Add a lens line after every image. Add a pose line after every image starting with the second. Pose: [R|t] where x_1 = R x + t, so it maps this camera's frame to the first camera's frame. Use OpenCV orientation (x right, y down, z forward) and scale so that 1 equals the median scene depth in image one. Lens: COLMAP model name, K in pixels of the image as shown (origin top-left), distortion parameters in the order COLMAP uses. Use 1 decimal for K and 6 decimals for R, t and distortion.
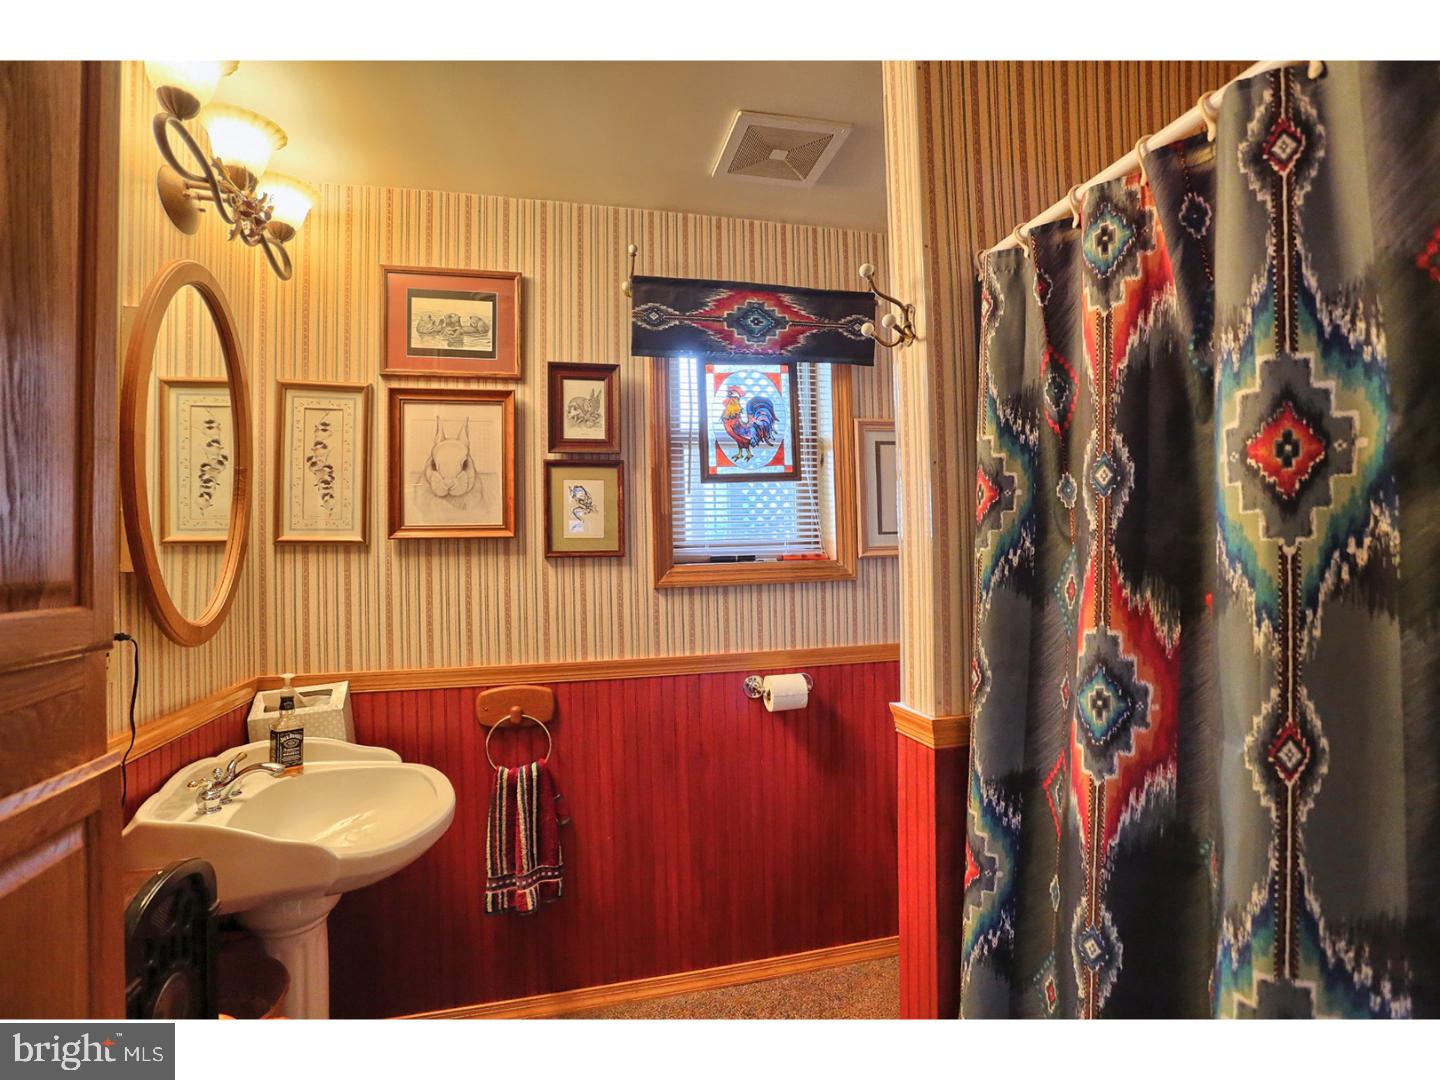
lens RADIAL K [[713.9, 0, 703.3], [0, 713.9, 540.5], [0, 0, 1]] dist [-0.063609, 0.027776]
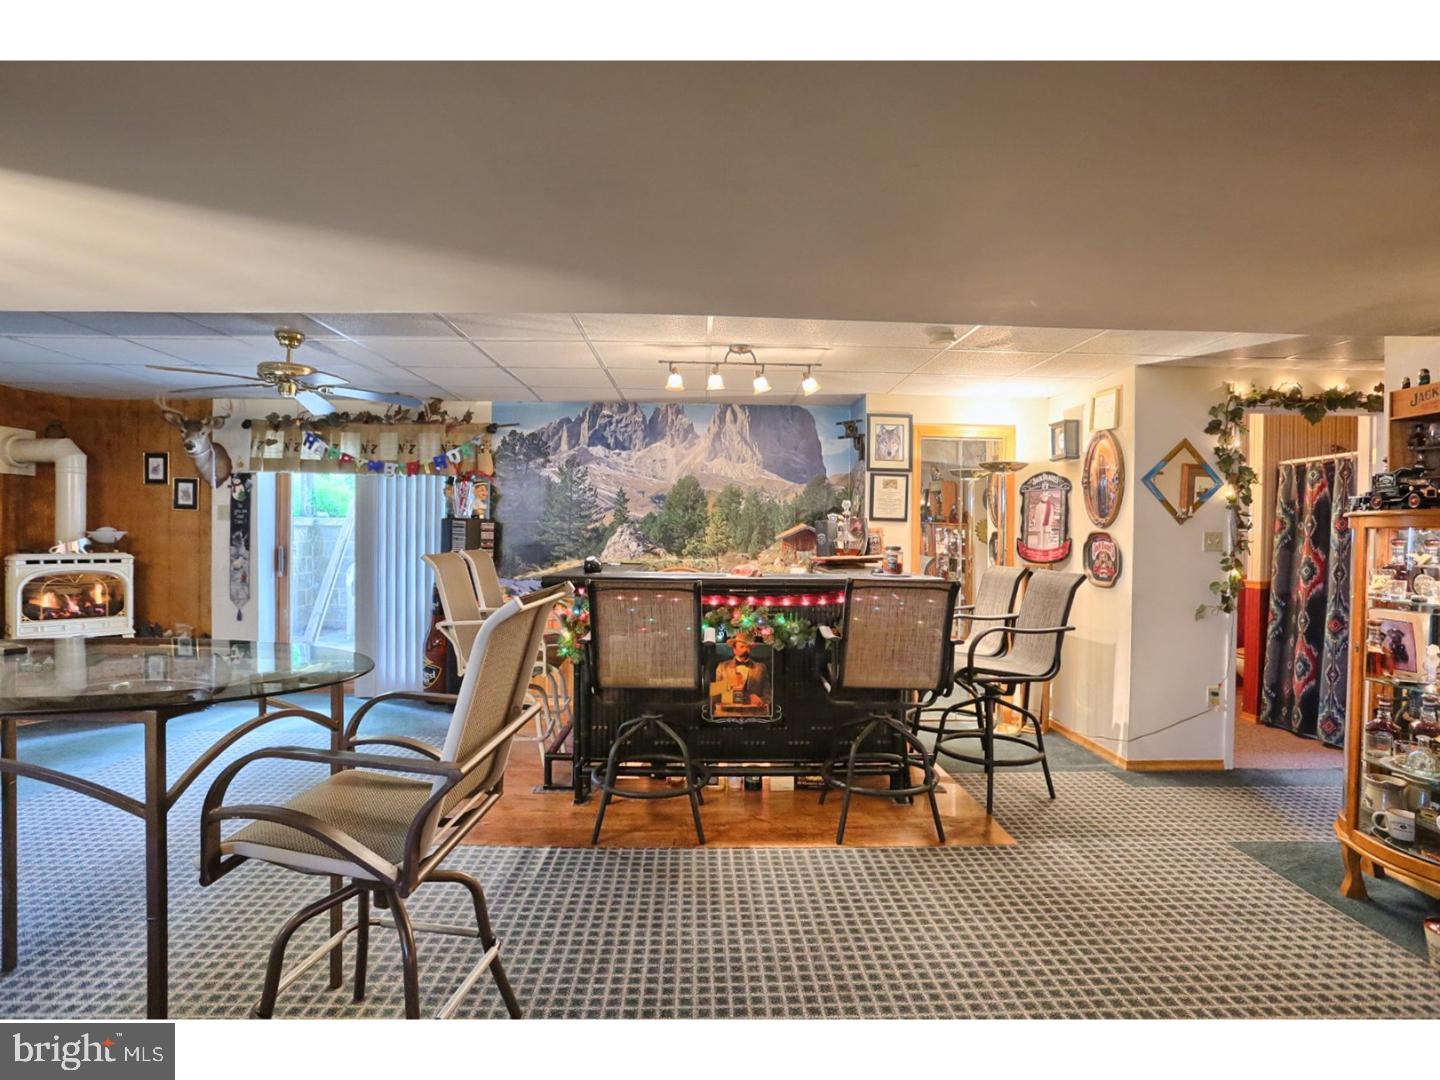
lens RADIAL K [[713.9, 0, 703.3], [0, 713.9, 540.5], [0, 0, 1]] dist [-0.063609, 0.027776]
pose [[0.968034, 0.033100, -0.248626, -1.958096], [-0.026396, 0.999194, 0.030252, -0.013536], [0.249427, -0.022722, 0.968127, -3.984289]]
